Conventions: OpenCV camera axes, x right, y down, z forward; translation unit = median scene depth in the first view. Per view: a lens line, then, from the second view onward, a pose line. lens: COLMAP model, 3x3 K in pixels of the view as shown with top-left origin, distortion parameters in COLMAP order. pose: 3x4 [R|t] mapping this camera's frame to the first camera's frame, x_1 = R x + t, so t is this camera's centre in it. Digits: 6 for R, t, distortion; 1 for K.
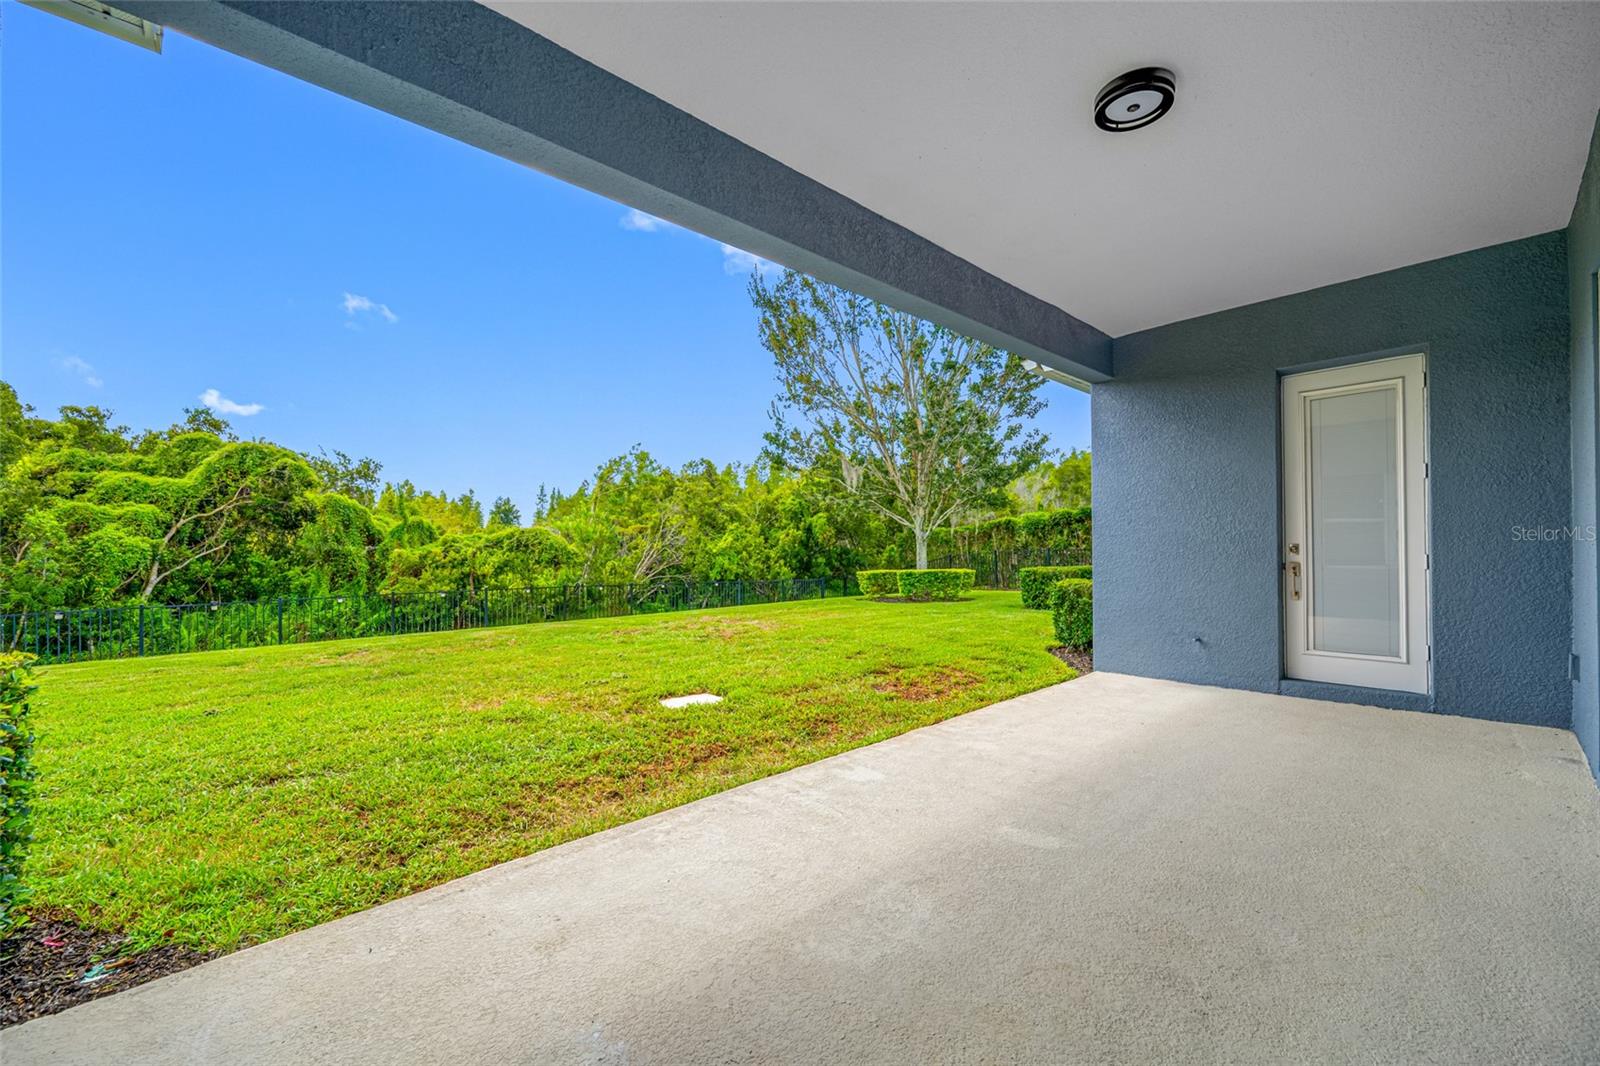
lens RADIAL K [[636.6, 0, 803.3], [0, 636.6, 533.1], [0, 0, 1]] dist [-0.001112, -0.000396]
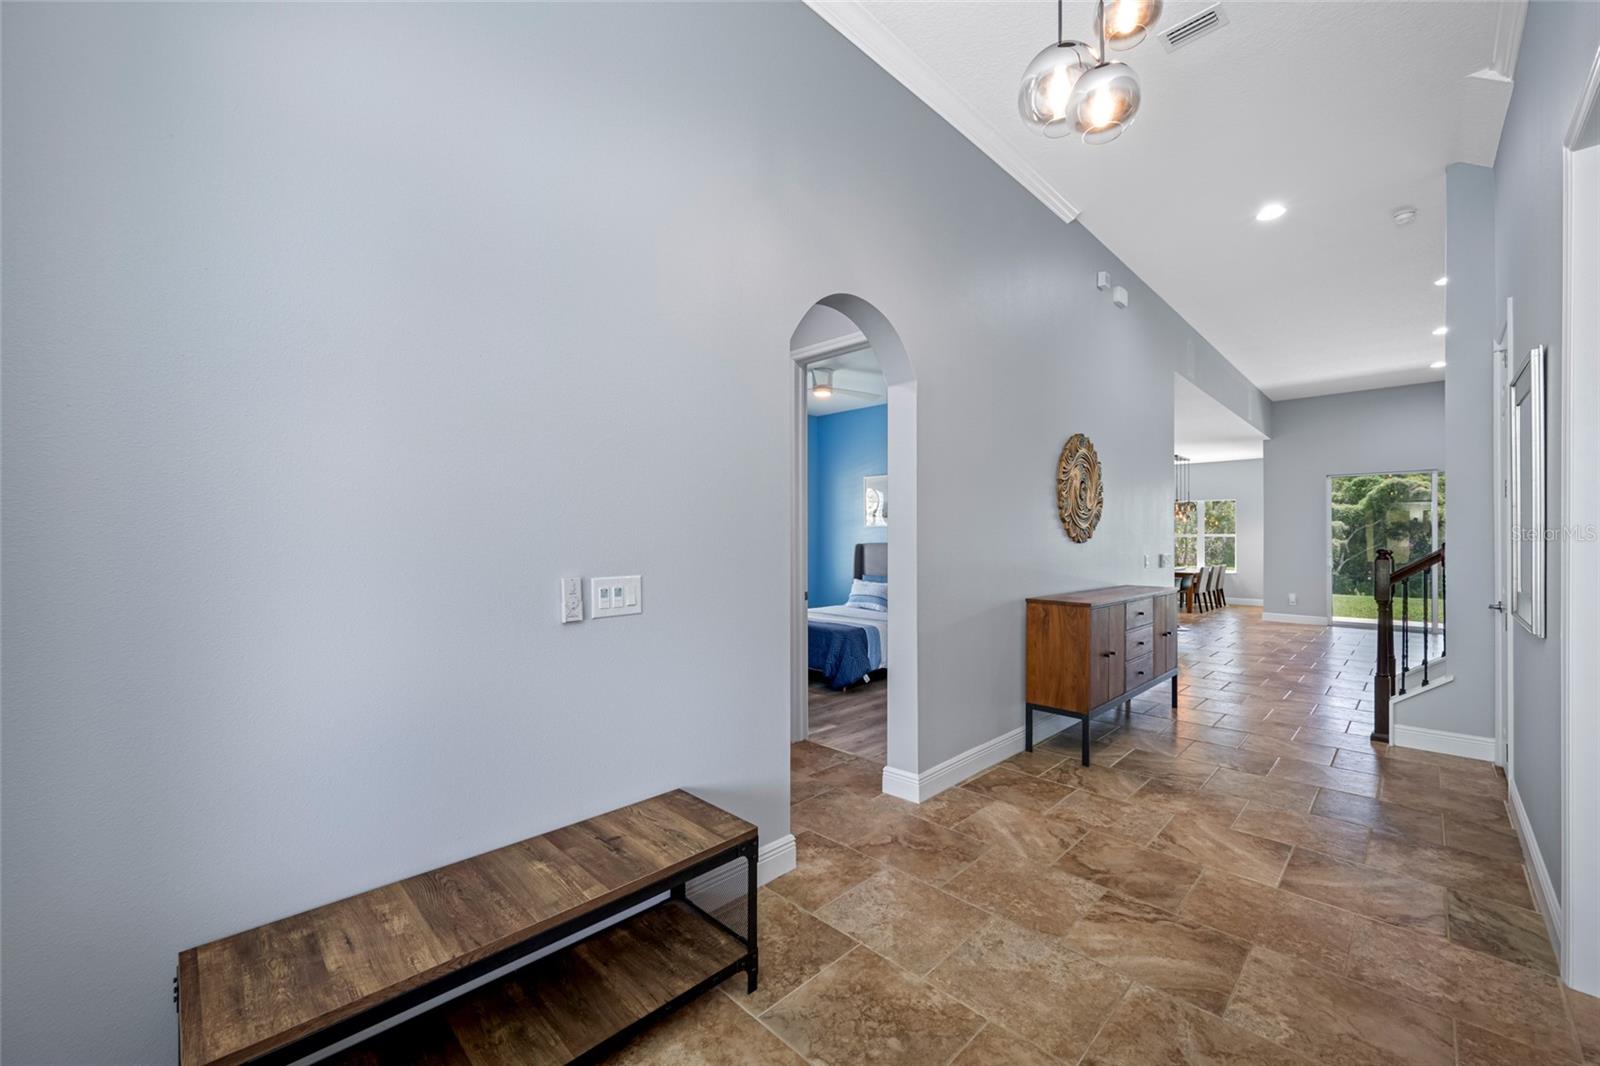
lens RADIAL K [[636.6, 0, 799.4], [0, 636.6, 534.2], [0, 0, 1]] dist [-0.001112, -0.000396]
pose [[0.044830, -0.002339, -0.998992, 0.676913], [0.019562, 0.999808, -0.001463, -0.034209], [0.998803, -0.019477, 0.044867, -0.586755]]
